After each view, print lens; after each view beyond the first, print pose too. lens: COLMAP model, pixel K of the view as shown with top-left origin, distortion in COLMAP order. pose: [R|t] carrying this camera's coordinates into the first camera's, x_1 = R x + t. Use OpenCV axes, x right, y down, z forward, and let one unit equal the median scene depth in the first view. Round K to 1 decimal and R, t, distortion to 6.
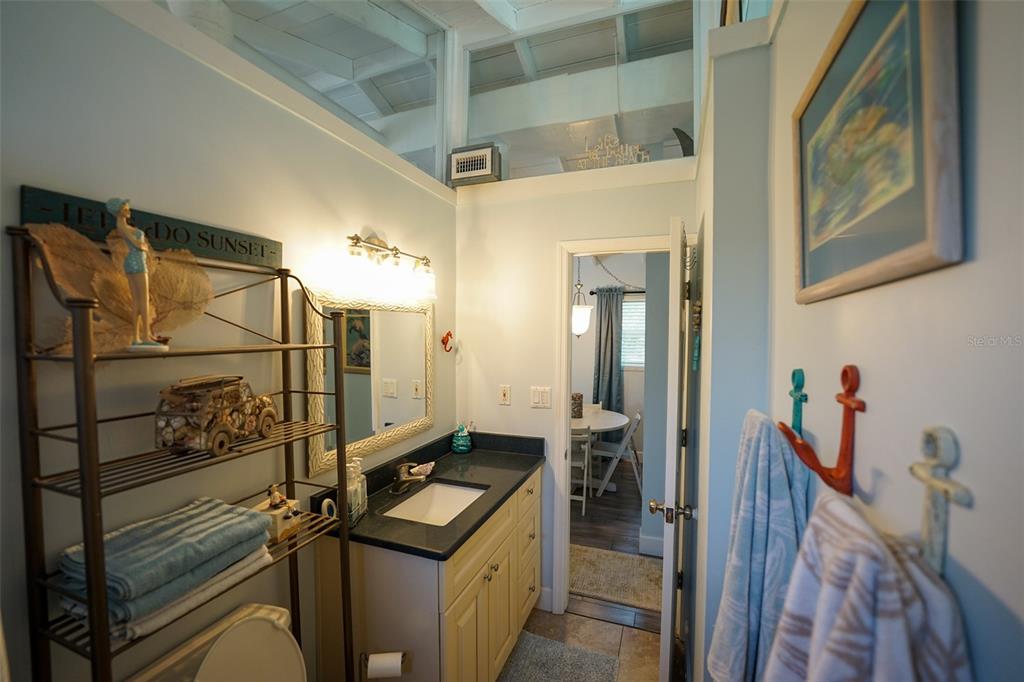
lens RADIAL K [[424.8, 0, 506.0], [0, 424.8, 340.6], [0, 0, 1]] dist [-0.031103, -0.000034]
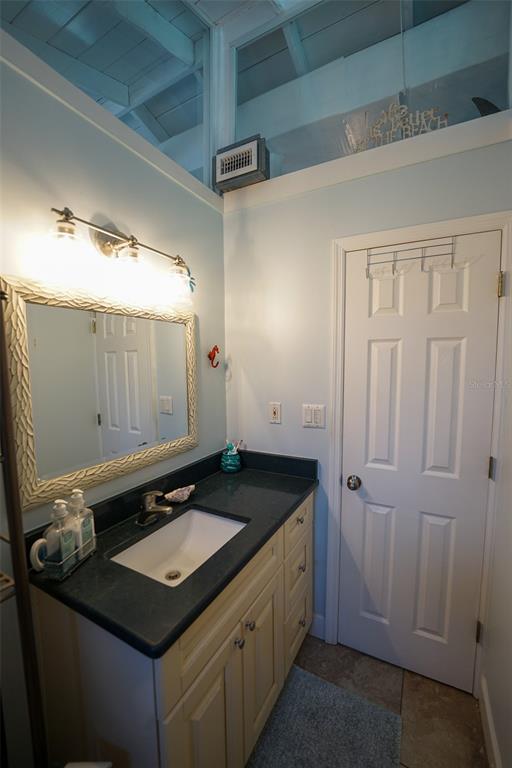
lens RADIAL K [[311.4, 0, 256.0], [0, 311.4, 384.0], [0, 0, 1]] dist [-0.027717, 0.000135]
pose [[0.992211, -0.001062, -0.124564, 0.043718], [0.006132, 0.999168, 0.040327, 0.037548], [0.124417, -0.040777, 0.991392, 0.330446]]
